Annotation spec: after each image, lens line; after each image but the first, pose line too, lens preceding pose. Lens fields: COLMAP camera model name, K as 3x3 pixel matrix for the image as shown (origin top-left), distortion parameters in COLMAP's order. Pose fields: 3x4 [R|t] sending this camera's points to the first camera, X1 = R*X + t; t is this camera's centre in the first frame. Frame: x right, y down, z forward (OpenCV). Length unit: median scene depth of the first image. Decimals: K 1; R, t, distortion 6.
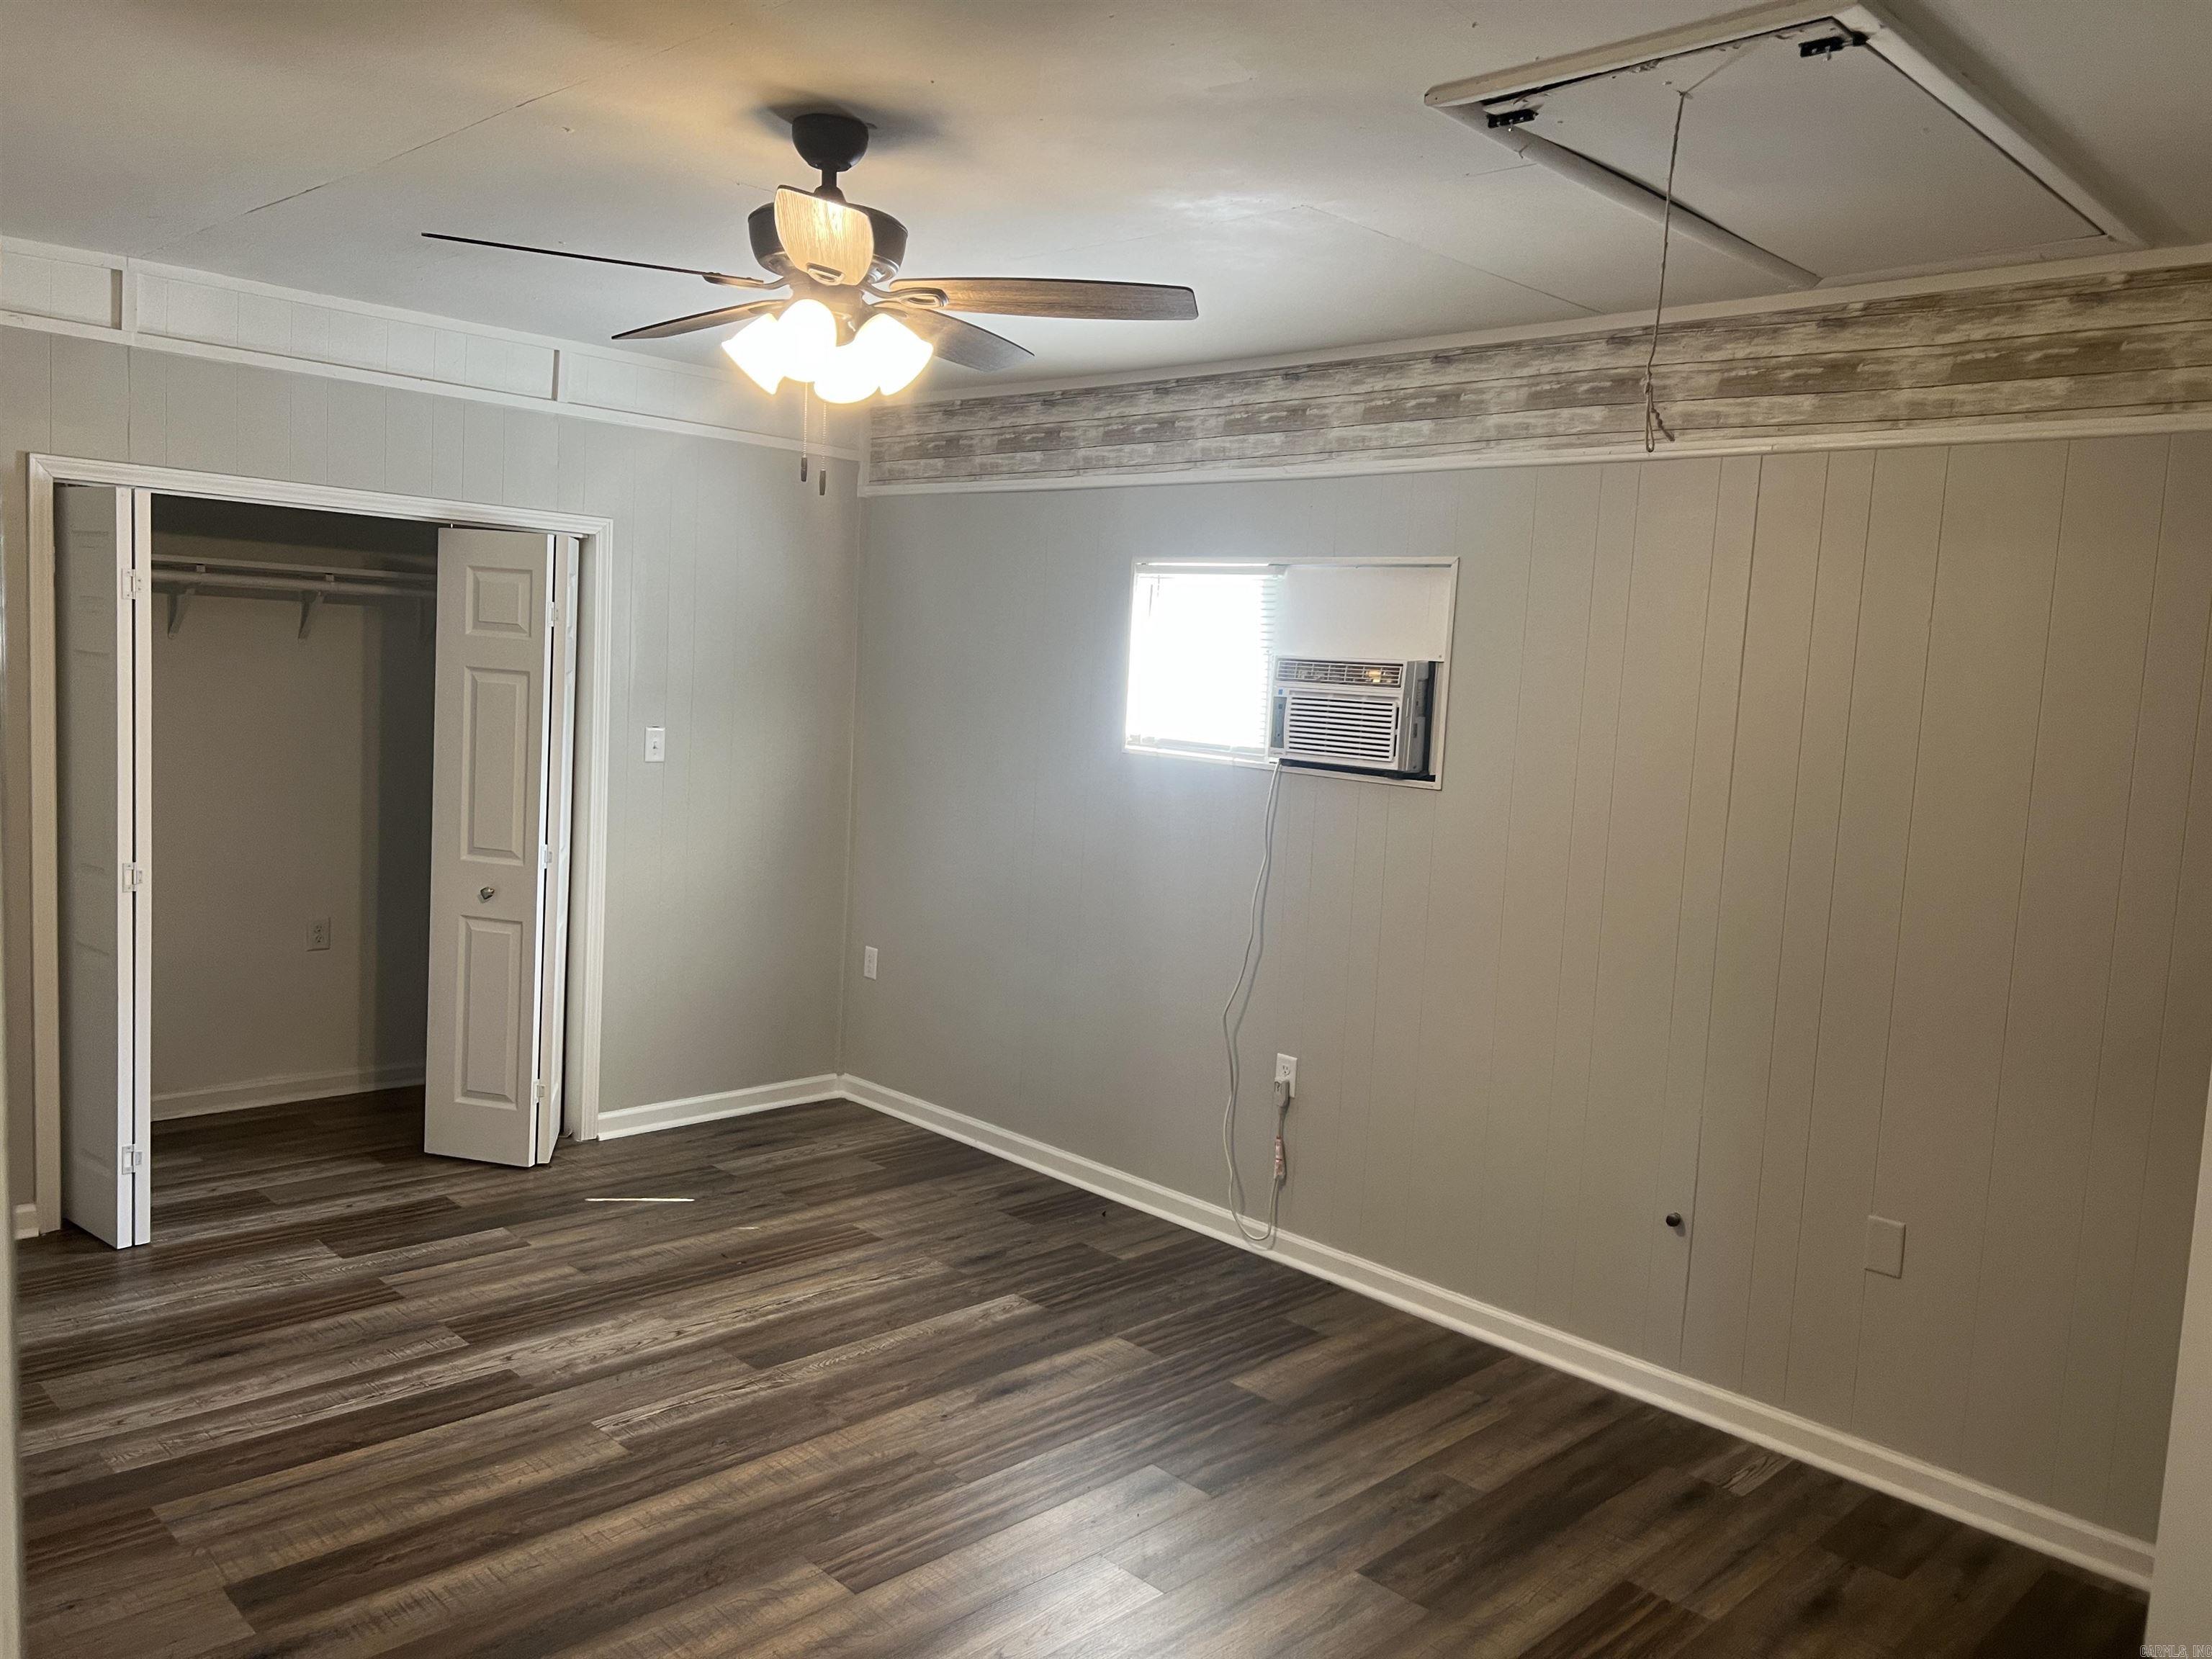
lens RADIAL K [[1663.2, 0, 1123.8], [0, 1663.2, 823.1], [0, 0, 1]] dist [0.061509, -0.069385]
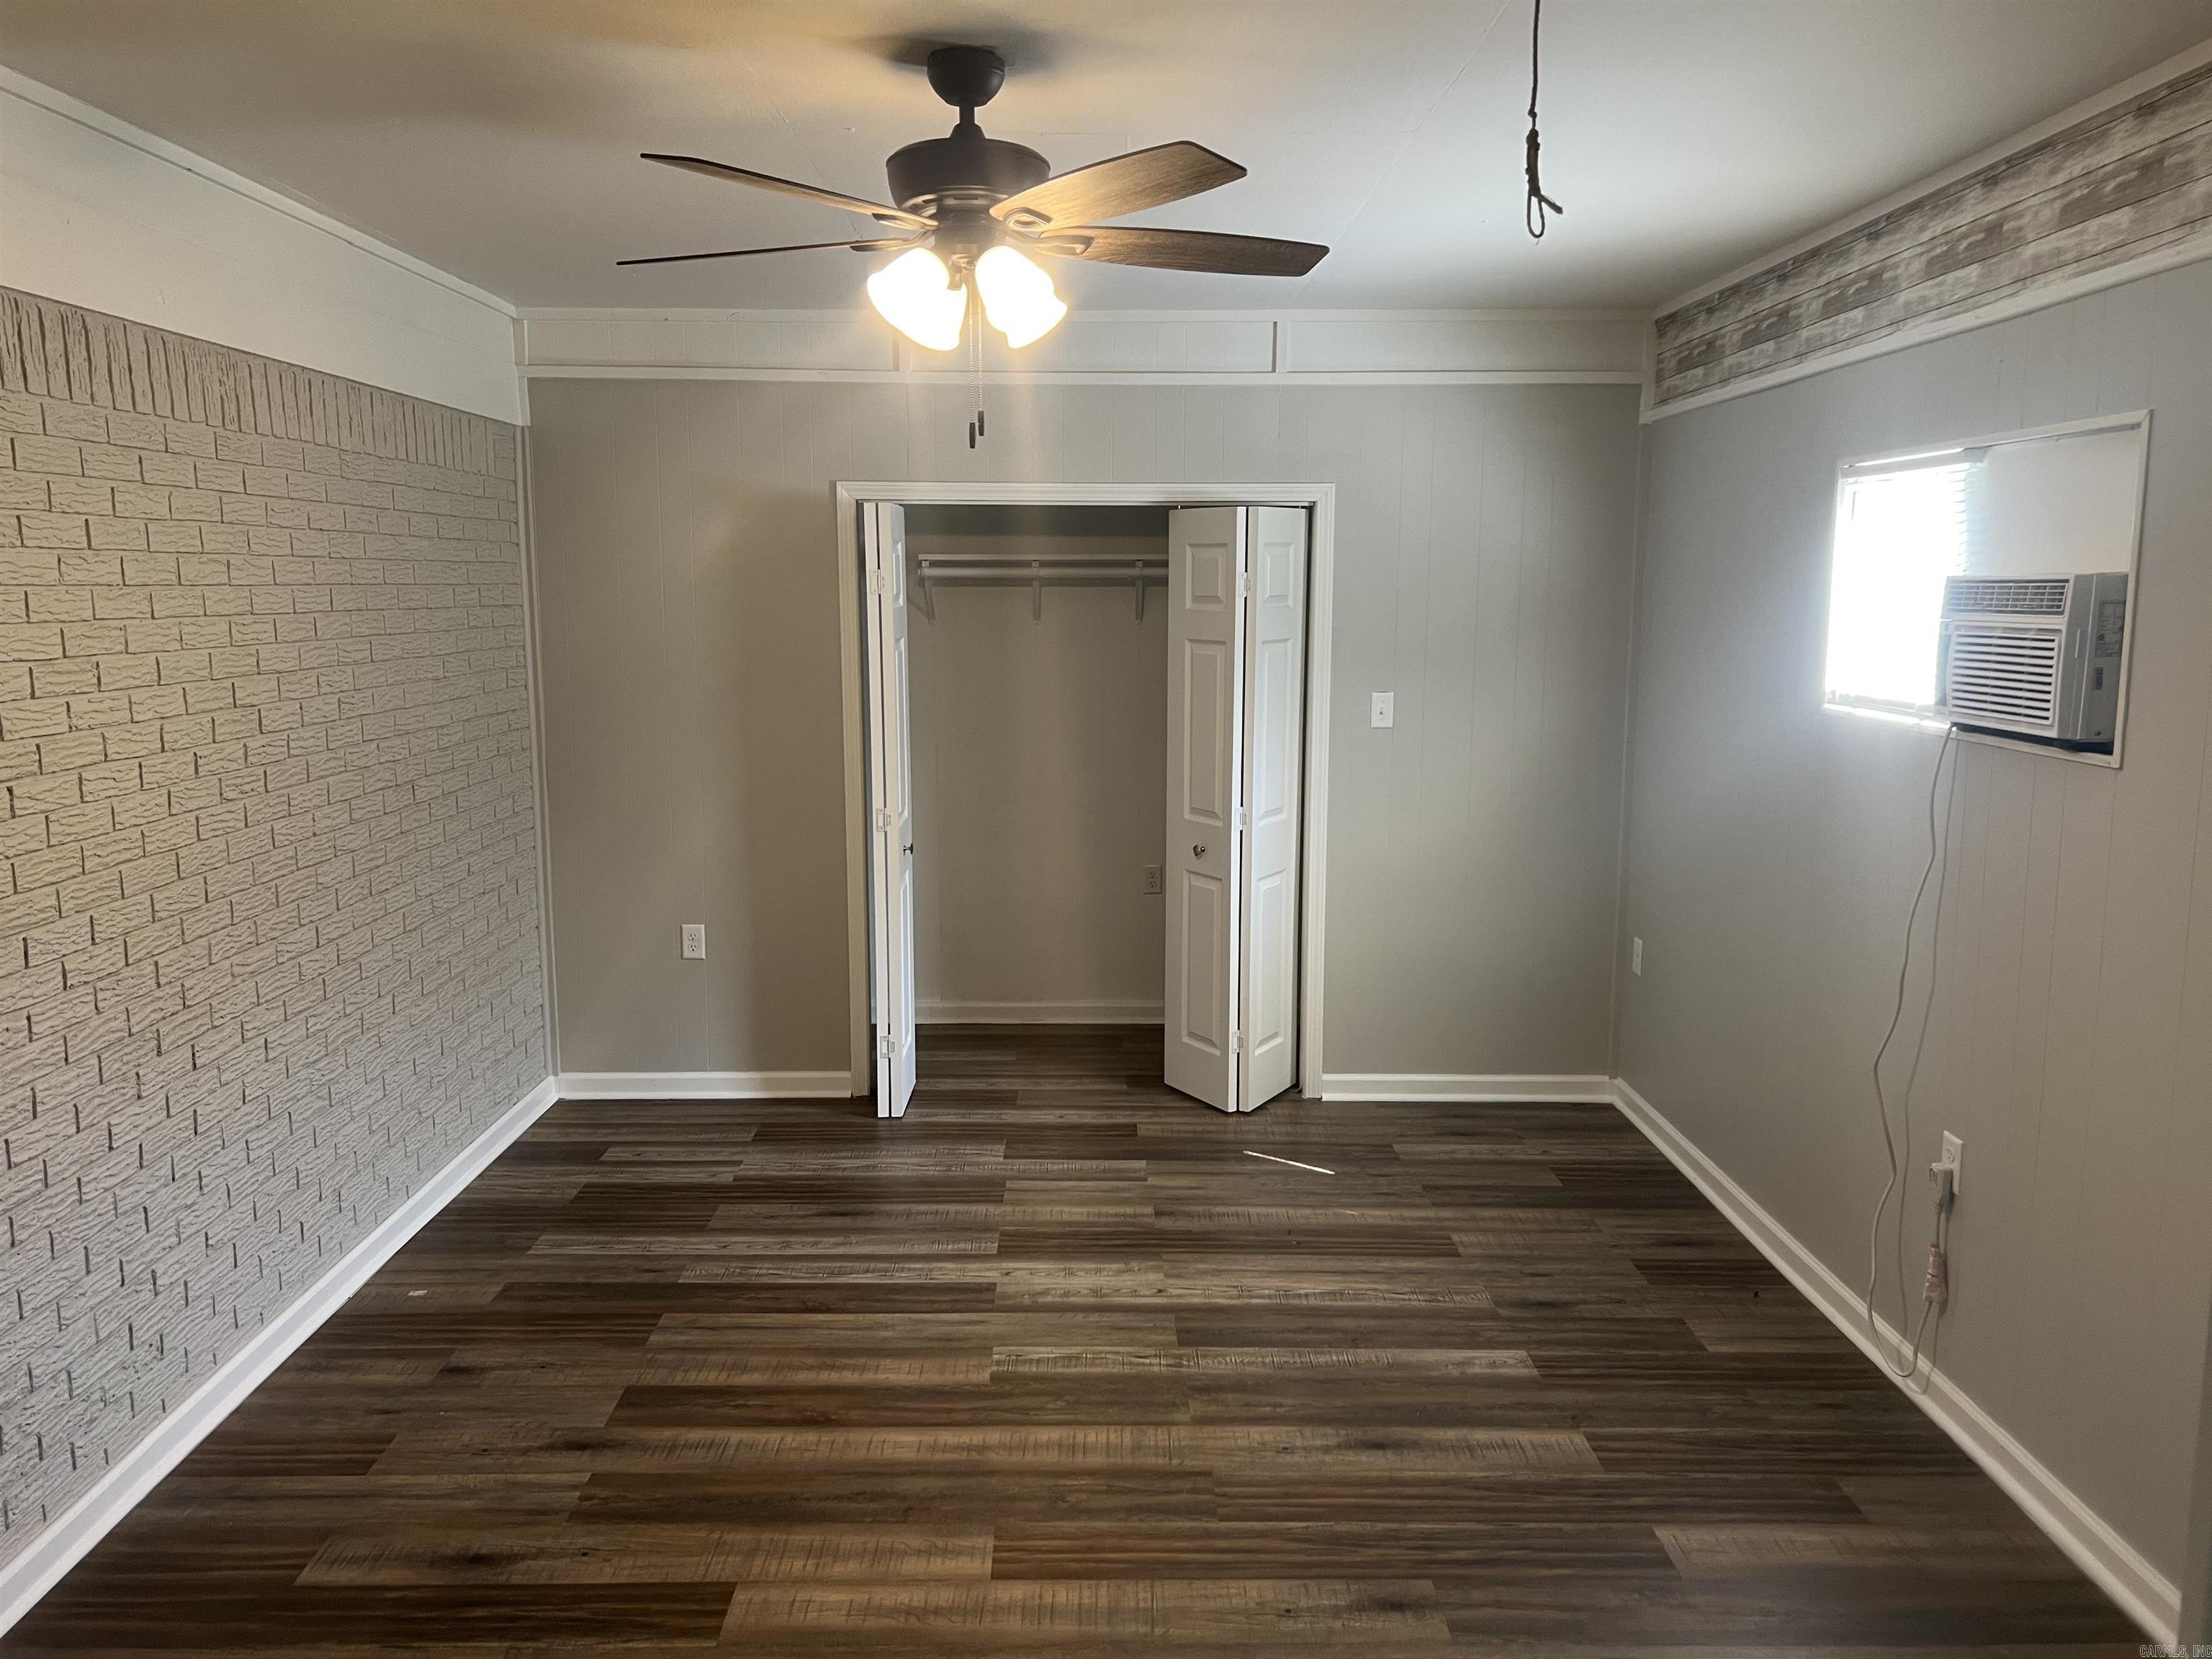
lens RADIAL K [[1663.2, 0, 1110.4], [0, 1663.2, 826.1], [0, 0, 1]] dist [0.061509, -0.069385]
pose [[0.705137, 0.043652, -0.707726, 0.369371], [-0.028727, 0.999042, 0.032999, -0.007576], [0.708489, -0.002938, 0.705716, 0.241075]]
